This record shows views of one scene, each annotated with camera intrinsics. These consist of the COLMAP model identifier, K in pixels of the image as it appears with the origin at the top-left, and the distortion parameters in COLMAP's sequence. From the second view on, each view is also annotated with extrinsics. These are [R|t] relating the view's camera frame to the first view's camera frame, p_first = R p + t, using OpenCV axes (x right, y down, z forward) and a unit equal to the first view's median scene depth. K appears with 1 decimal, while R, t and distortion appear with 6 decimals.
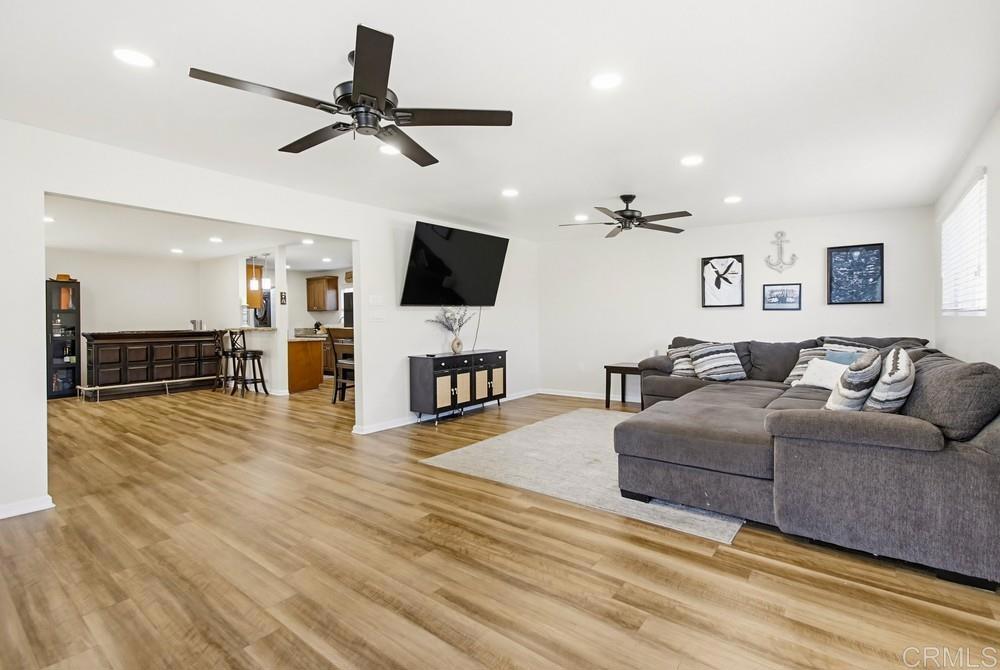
lens RADIAL K [[465.5, 0, 507.9], [0, 465.5, 323.1], [0, 0, 1]] dist [0.002071, 0.000434]
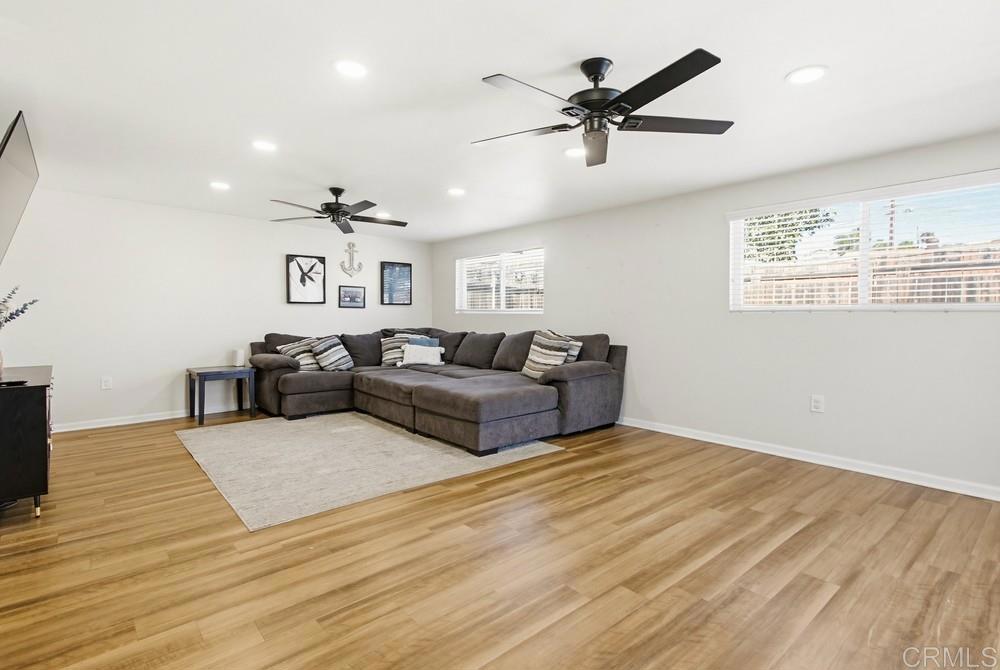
lens RADIAL K [[465.5, 0, 507.9], [0, 465.5, 323.1], [0, 0, 1]] dist [0.002071, 0.000434]
pose [[0.219283, -0.008689, 0.975623, -0.772199], [0.004672, 0.999958, 0.007856, 0.005737], [-0.975650, 0.002836, 0.219315, 0.534029]]
